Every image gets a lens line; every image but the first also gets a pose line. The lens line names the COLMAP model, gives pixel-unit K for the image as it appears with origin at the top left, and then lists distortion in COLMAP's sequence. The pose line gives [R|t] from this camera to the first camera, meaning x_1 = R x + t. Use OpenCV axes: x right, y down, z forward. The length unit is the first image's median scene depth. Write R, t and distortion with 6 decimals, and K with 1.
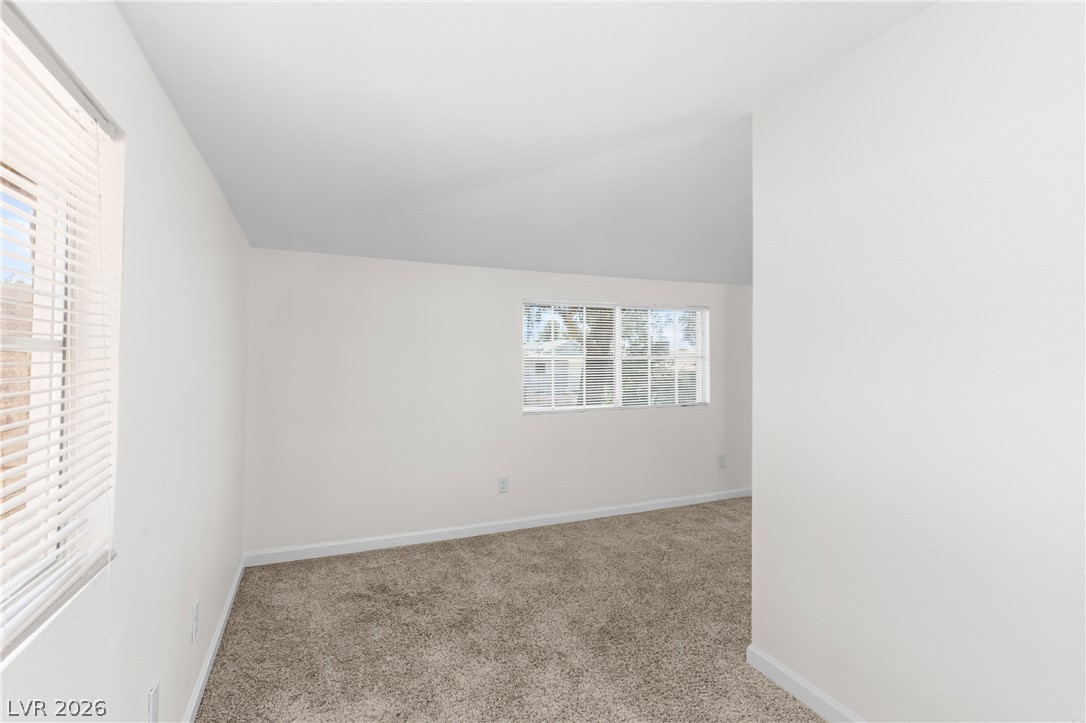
lens RADIAL K [[521.7, 0, 543.8], [0, 521.7, 360.0], [0, 0, 1]] dist [0.004090, 0.001026]
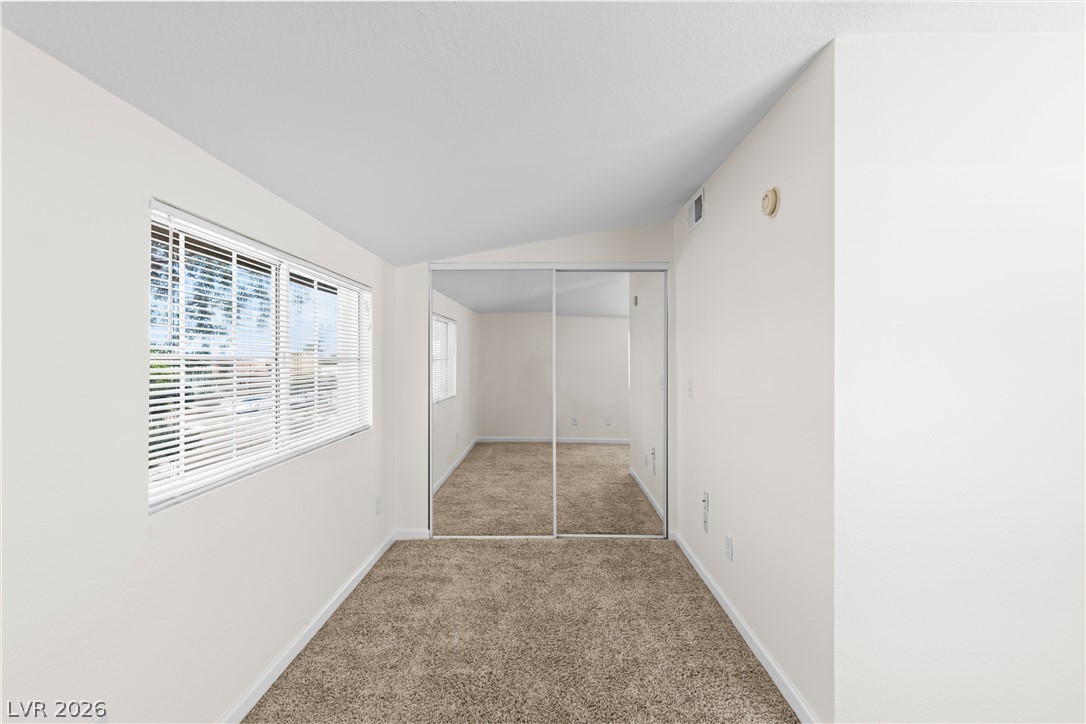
lens RADIAL K [[521.7, 0, 543.8], [0, 521.7, 360.5], [0, 0, 1]] dist [0.004090, 0.001026]
pose [[0.406213, 0.008811, 0.913736, -0.251723], [-0.008424, 0.999947, -0.005898, 0.005239], [-0.913740, -0.005302, 0.406265, 0.599415]]
